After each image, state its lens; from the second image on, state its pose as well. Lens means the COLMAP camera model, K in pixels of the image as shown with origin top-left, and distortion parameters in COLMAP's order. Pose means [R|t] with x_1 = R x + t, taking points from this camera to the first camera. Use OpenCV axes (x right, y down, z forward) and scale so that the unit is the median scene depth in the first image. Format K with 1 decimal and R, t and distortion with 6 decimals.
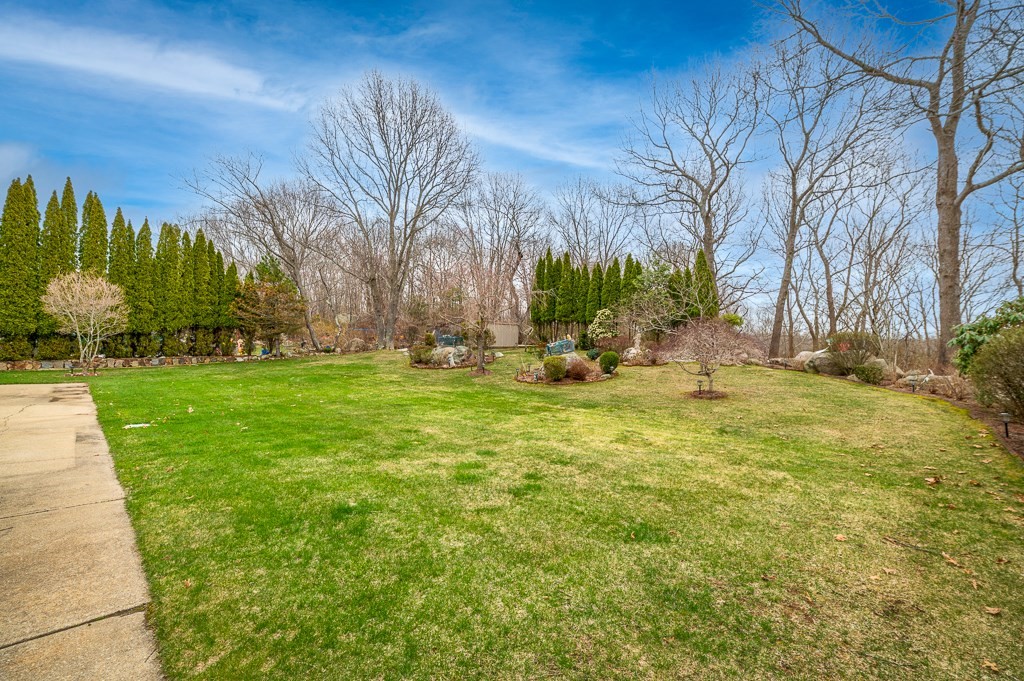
lens RADIAL K [[441.1, 0, 514.7], [0, 441.1, 342.9], [0, 0, 1]] dist [0.000430, 0.000017]
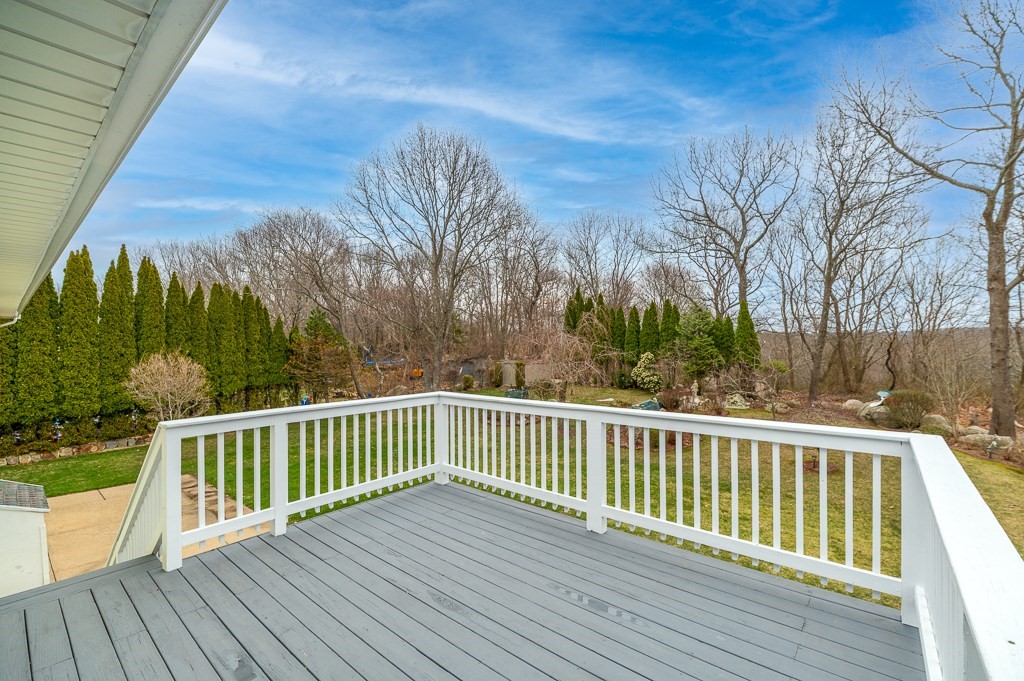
lens RADIAL K [[441.1, 0, 513.1], [0, 441.1, 343.2], [0, 0, 1]] dist [0.000430, 0.000017]
pose [[0.995075, -0.029717, 0.094564, -0.269934], [0.029729, 0.999557, 0.001276, -0.138188], [-0.094560, 0.001542, 0.995518, -0.027264]]
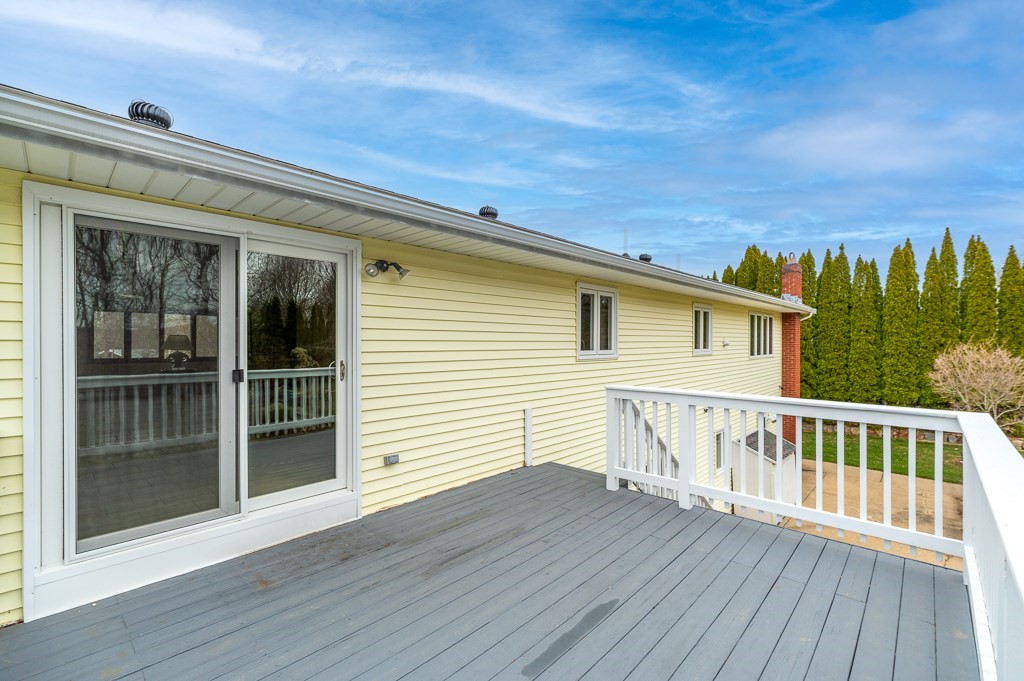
lens RADIAL K [[441.1, 0, 515.8], [0, 441.1, 341.0], [0, 0, 1]] dist [0.000430, 0.000017]
pose [[0.049519, -0.020073, -0.998571, -0.162676], [0.004647, 0.999792, -0.019867, -0.131523], [0.998762, -0.003656, 0.049602, 0.078300]]
